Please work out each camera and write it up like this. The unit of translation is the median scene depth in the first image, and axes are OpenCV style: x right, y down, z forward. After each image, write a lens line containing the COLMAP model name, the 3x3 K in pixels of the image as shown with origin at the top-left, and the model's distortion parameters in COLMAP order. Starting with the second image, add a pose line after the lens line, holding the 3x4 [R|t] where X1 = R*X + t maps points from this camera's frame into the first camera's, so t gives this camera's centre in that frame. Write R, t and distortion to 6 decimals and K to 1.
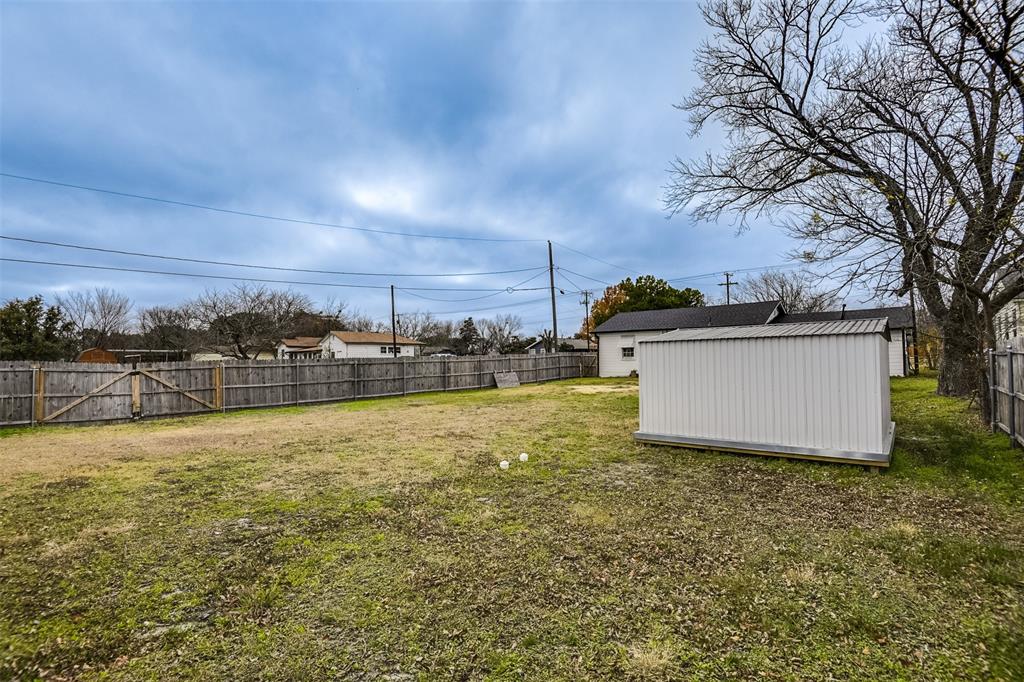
lens RADIAL K [[481.8, 0, 515.4], [0, 481.8, 347.3], [0, 0, 1]] dist [0.003060, -0.004219]
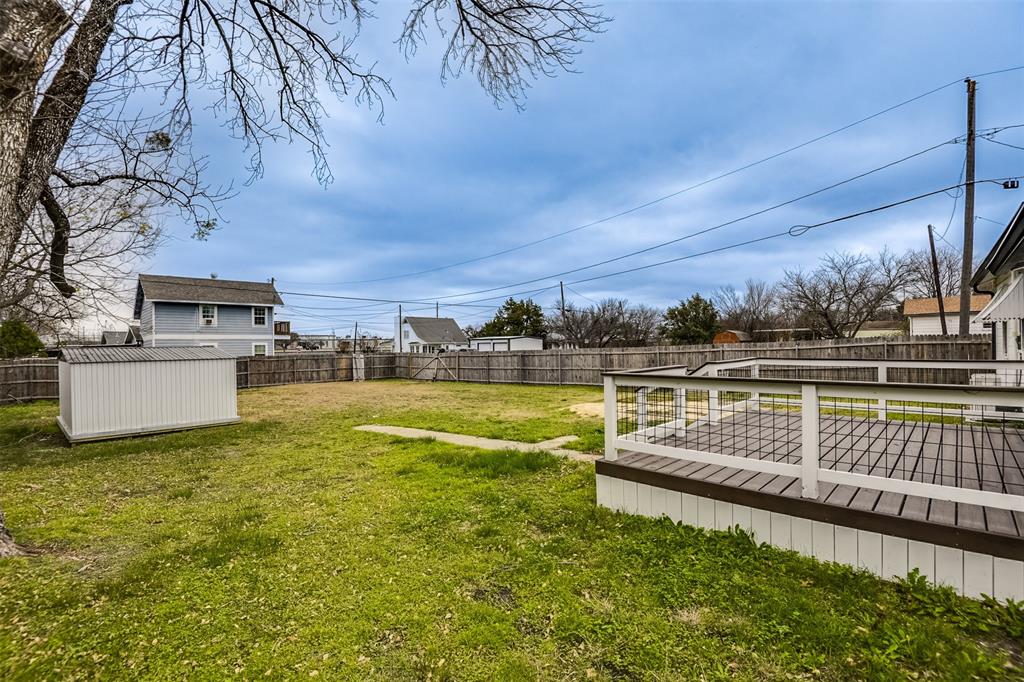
lens RADIAL K [[481.8, 0, 512.1], [0, 481.8, 345.8], [0, 0, 1]] dist [0.003060, -0.004219]
pose [[-0.006504, 0.009453, -0.999934, 0.586714], [0.043551, 0.999009, 0.009161, -0.000926], [0.999030, -0.043488, -0.006909, 0.644401]]
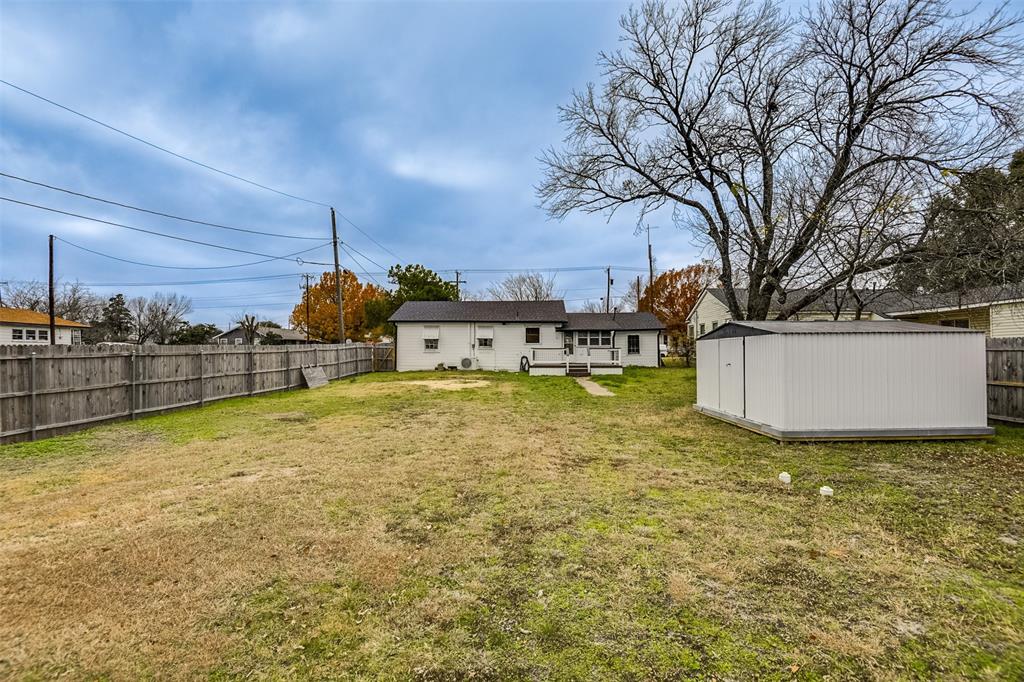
lens RADIAL K [[481.8, 0, 509.1], [0, 481.8, 343.1], [0, 0, 1]] dist [0.003060, -0.004219]
pose [[0.793509, 0.017996, 0.608293, -0.211753], [-0.021268, 0.999772, -0.001834, 0.006771], [-0.608187, -0.011482, 0.793711, 0.169781]]
